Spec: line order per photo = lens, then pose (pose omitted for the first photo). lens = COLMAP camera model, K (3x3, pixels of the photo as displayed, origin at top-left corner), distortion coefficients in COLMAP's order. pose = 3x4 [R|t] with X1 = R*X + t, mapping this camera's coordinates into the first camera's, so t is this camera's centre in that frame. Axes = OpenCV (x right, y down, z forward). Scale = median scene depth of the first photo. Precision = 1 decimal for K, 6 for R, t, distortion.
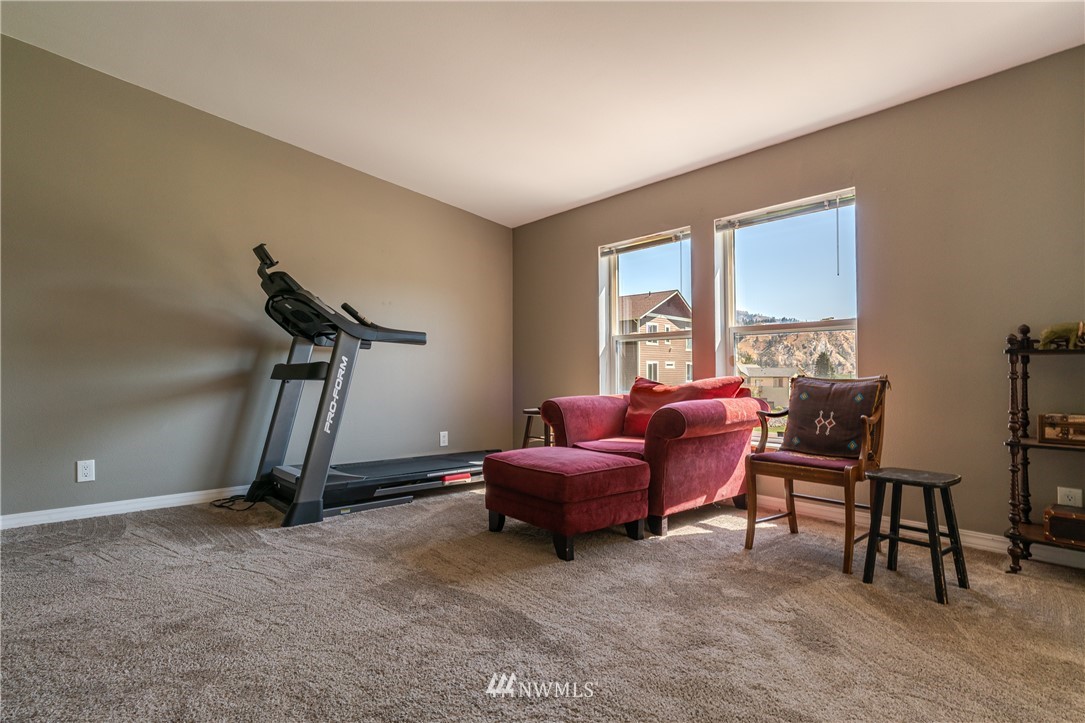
lens RADIAL K [[561.4, 0, 537.3], [0, 561.4, 363.4], [0, 0, 1]] dist [-0.000050, 0.001731]
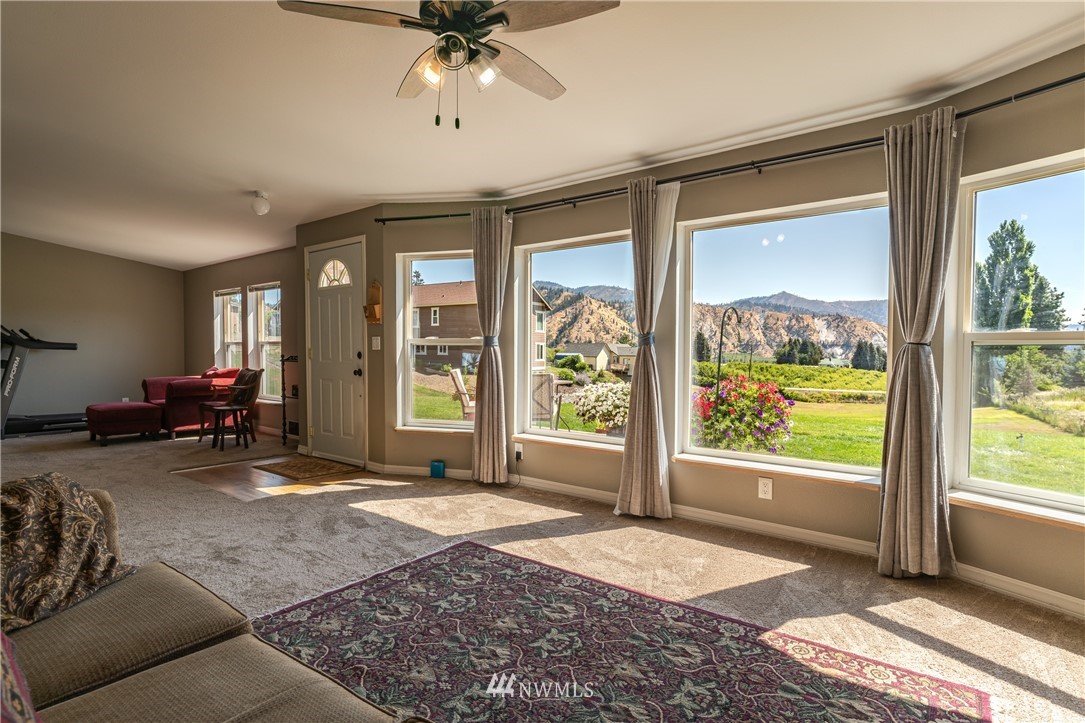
lens RADIAL K [[561.4, 0, 539.8], [0, 561.4, 357.9], [0, 0, 1]] dist [-0.000050, 0.001731]
pose [[0.984628, 0.003572, 0.174628, 1.079976], [-0.008892, 0.999519, 0.029694, -0.082459], [-0.174438, -0.030790, 0.984187, -1.211362]]
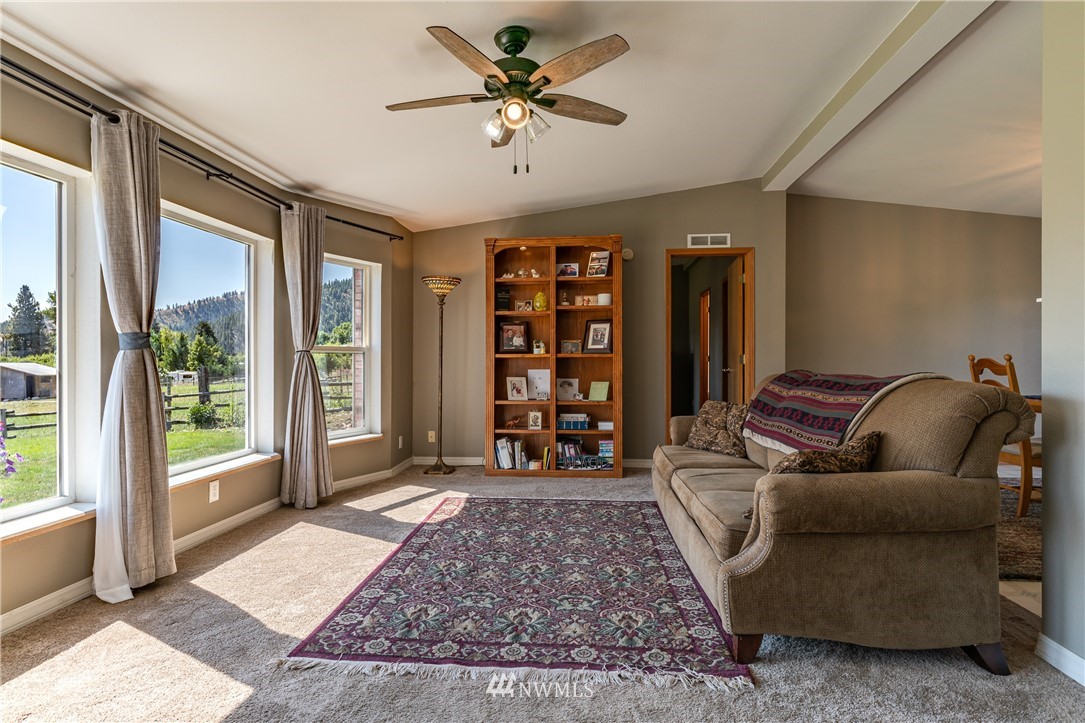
lens RADIAL K [[561.4, 0, 545.5], [0, 561.4, 363.4], [0, 0, 1]] dist [-0.000050, 0.001731]
pose [[-0.687788, -0.000197, 0.725911, 0.519267], [-0.006760, 0.999958, -0.006133, -0.055098], [-0.725880, -0.009126, -0.687761, -0.084455]]
